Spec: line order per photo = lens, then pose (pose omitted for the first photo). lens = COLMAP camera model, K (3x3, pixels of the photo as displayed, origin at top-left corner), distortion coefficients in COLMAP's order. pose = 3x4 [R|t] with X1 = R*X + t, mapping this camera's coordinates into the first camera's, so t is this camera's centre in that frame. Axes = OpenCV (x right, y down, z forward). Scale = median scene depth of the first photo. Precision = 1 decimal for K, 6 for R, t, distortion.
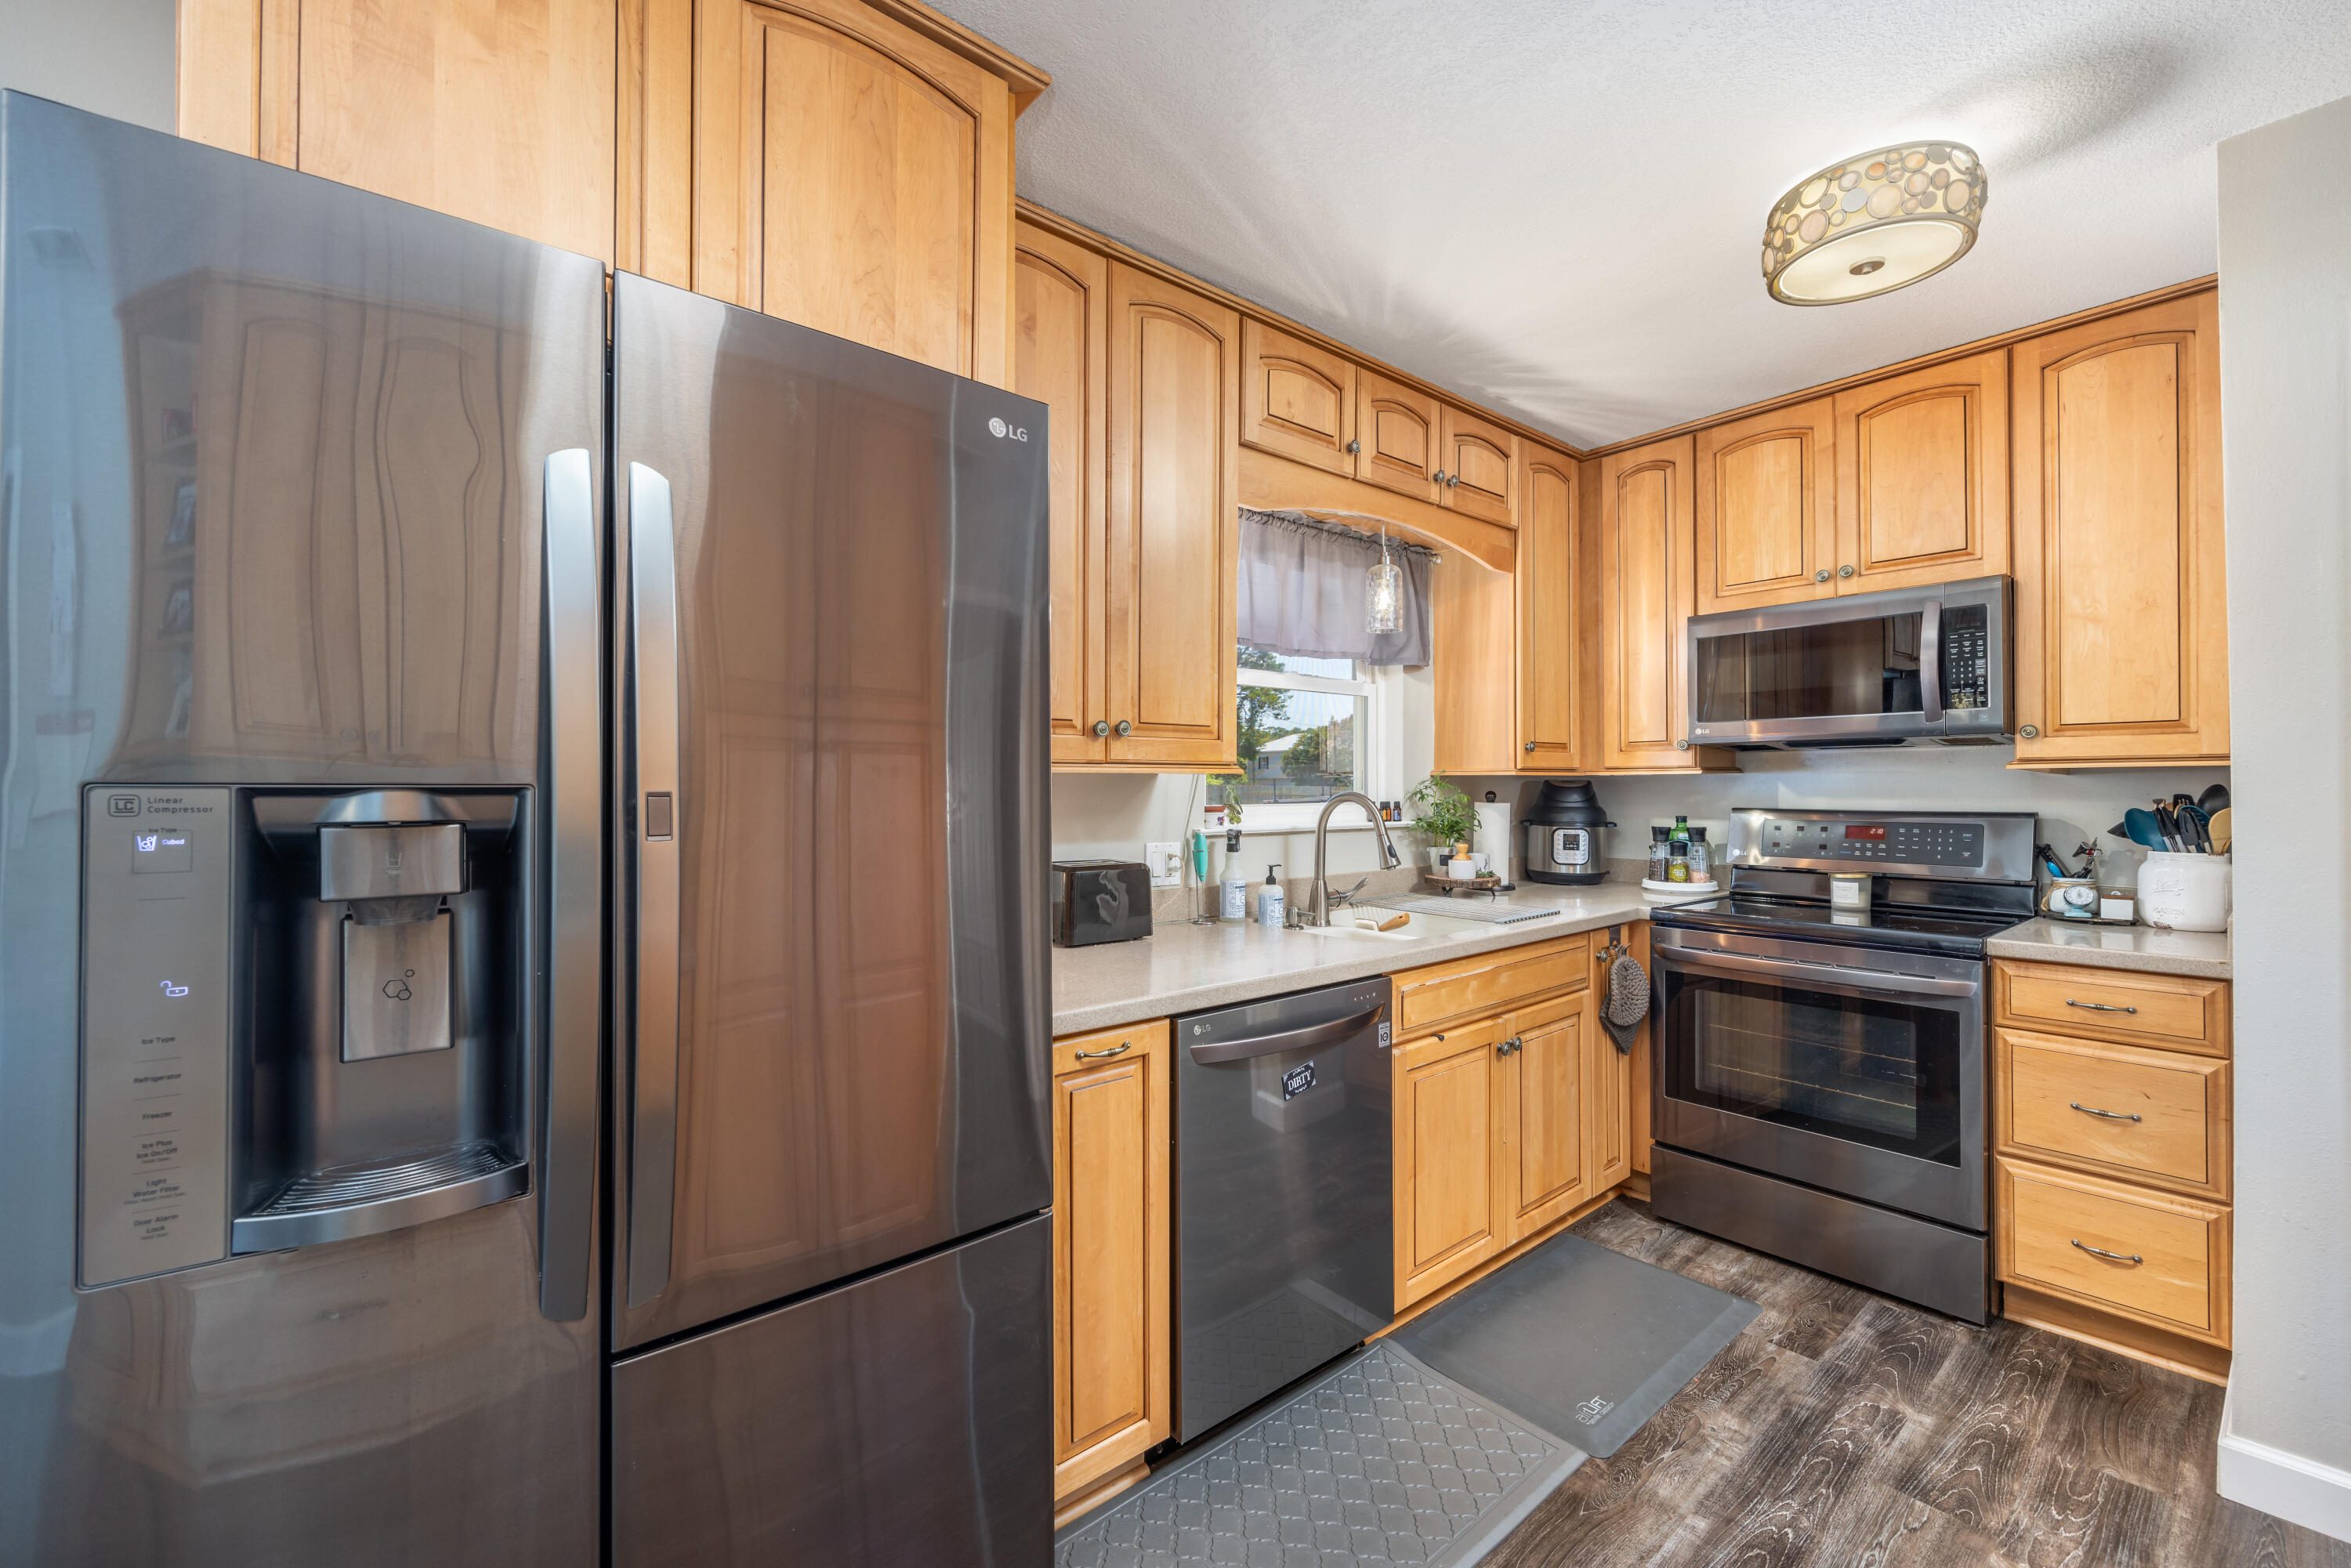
lens RADIAL K [[946.2, 0, 1183.5], [0, 946.2, 784.8], [0, 0, 1]] dist [-0.001823, 0.001164]
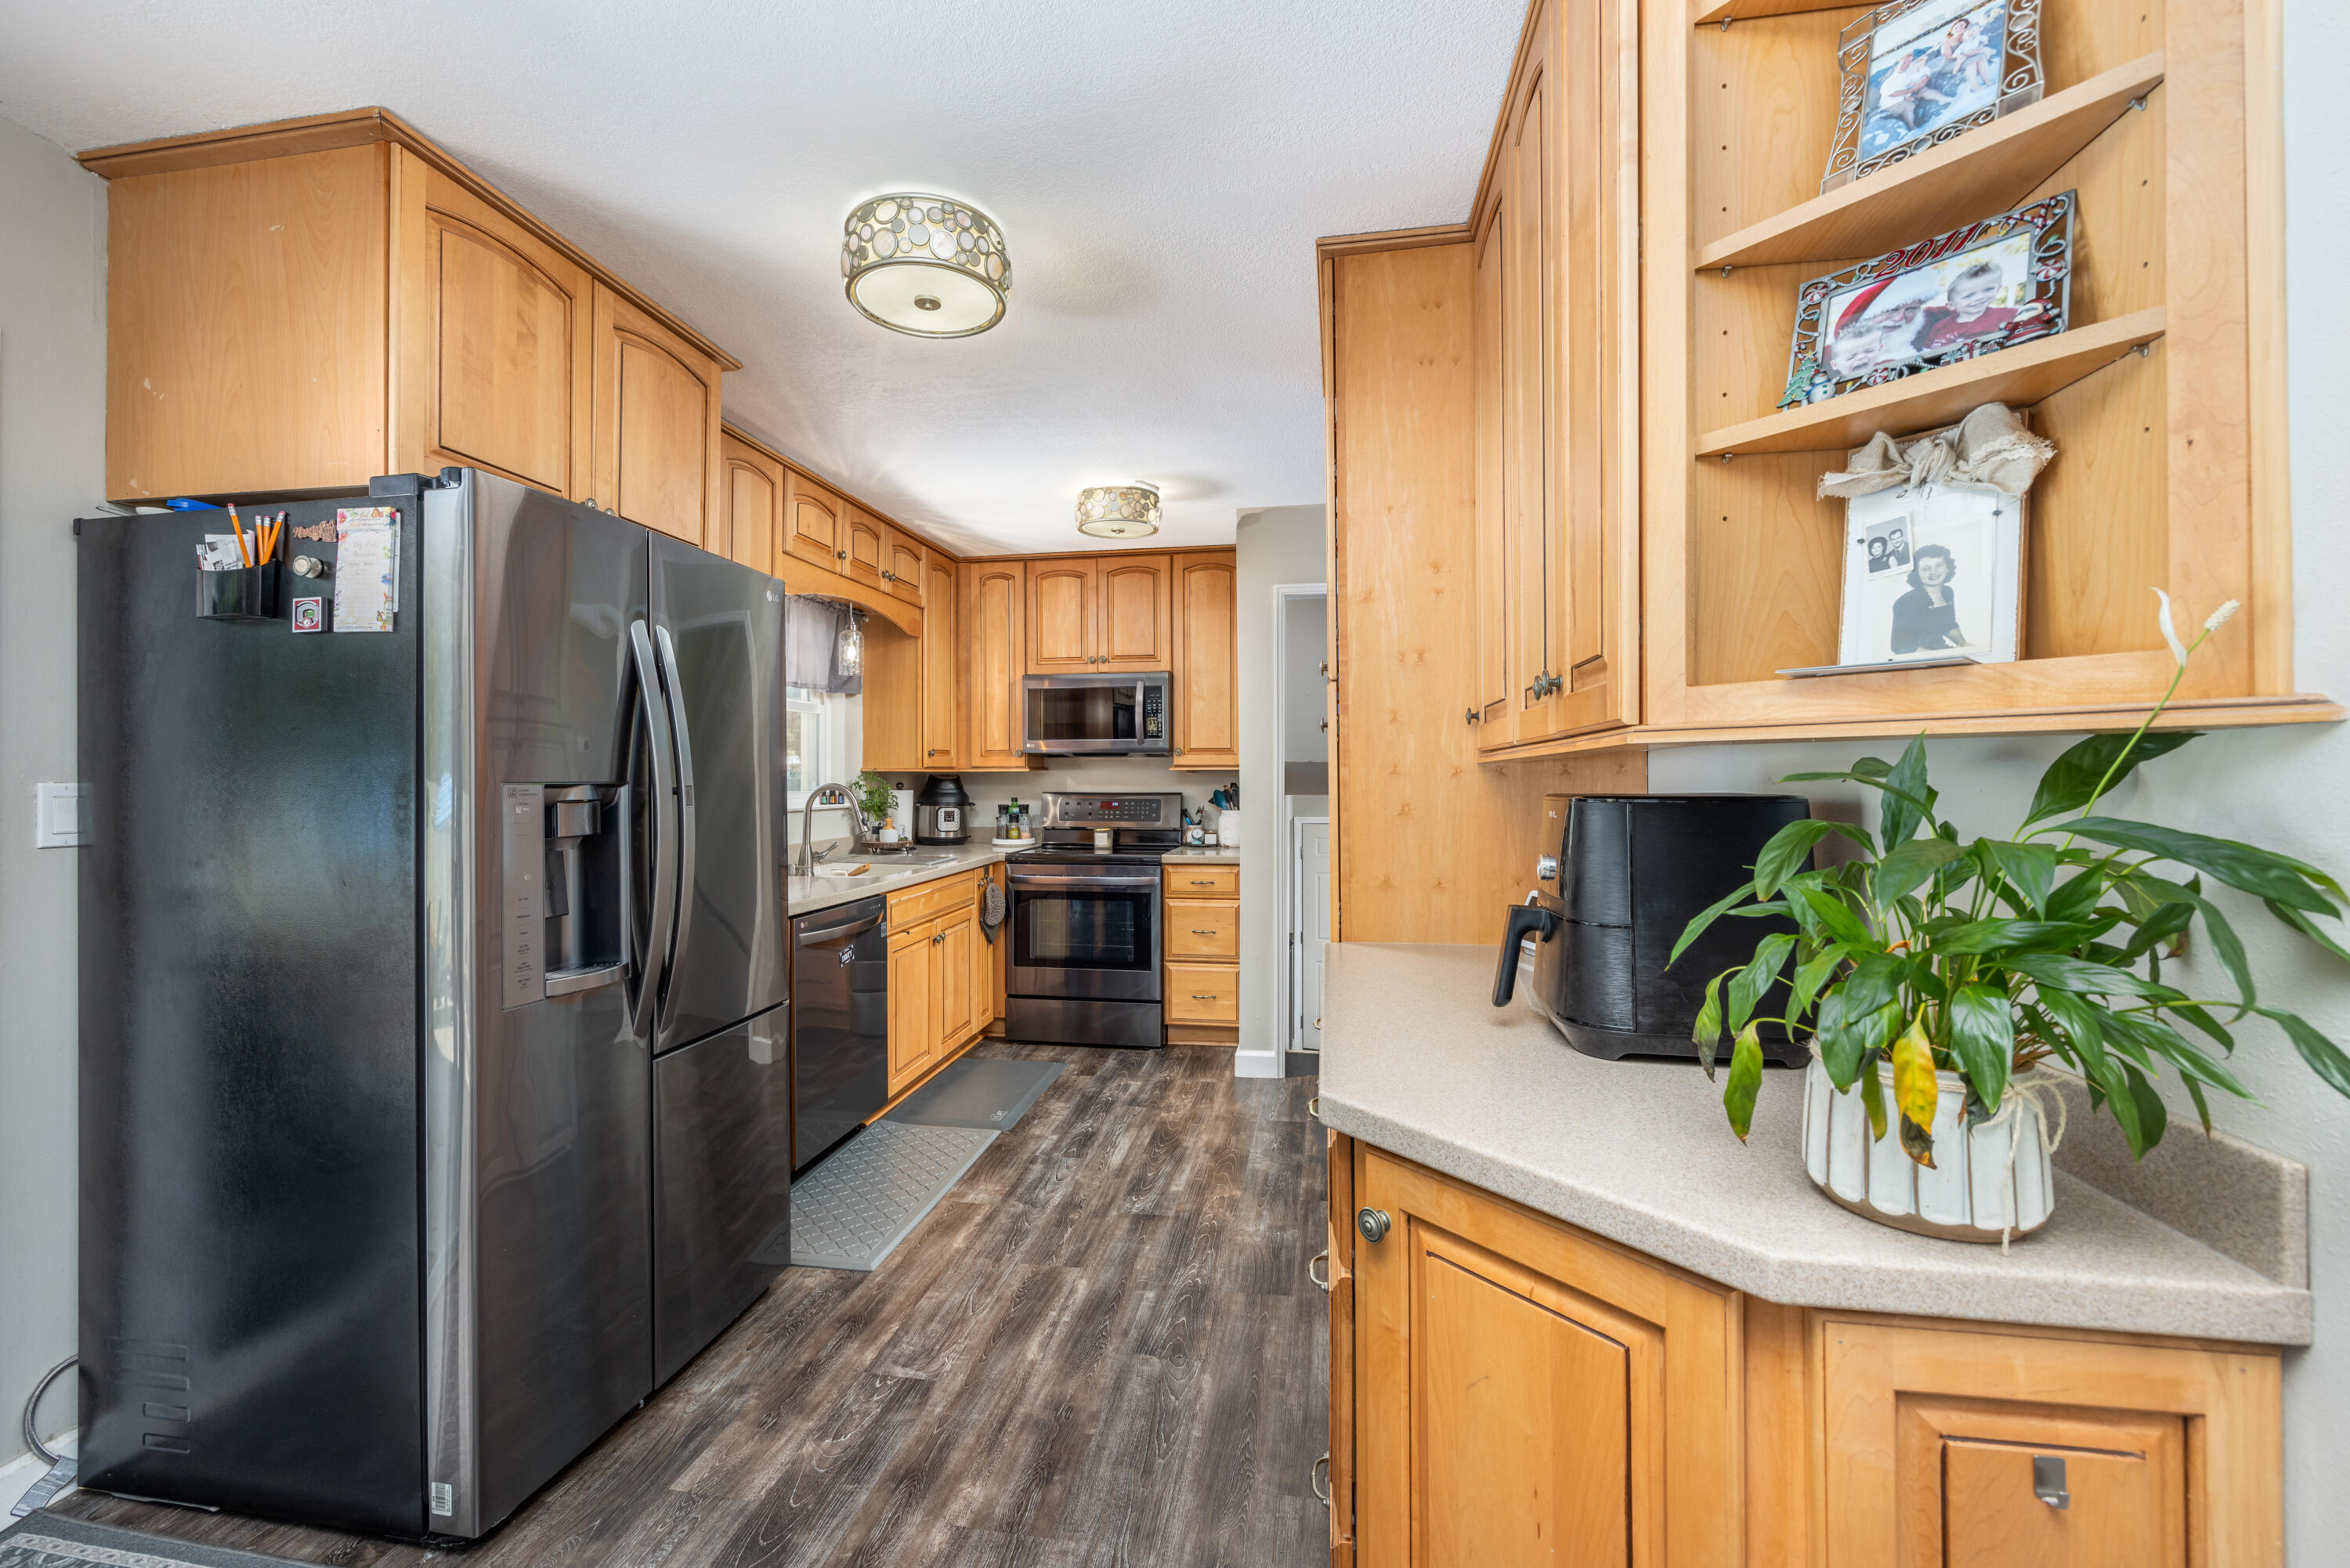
lens RADIAL K [[945.7, 0, 1164.9], [0, 945.7, 774.9], [0, 0, 1]] dist [-0.001823, 0.001164]
pose [[0.761823, 0.001818, 0.647783, -0.405370], [-0.002106, 0.999998, -0.000330, -0.006281], [-0.647782, -0.001113, 0.761825, -0.485249]]
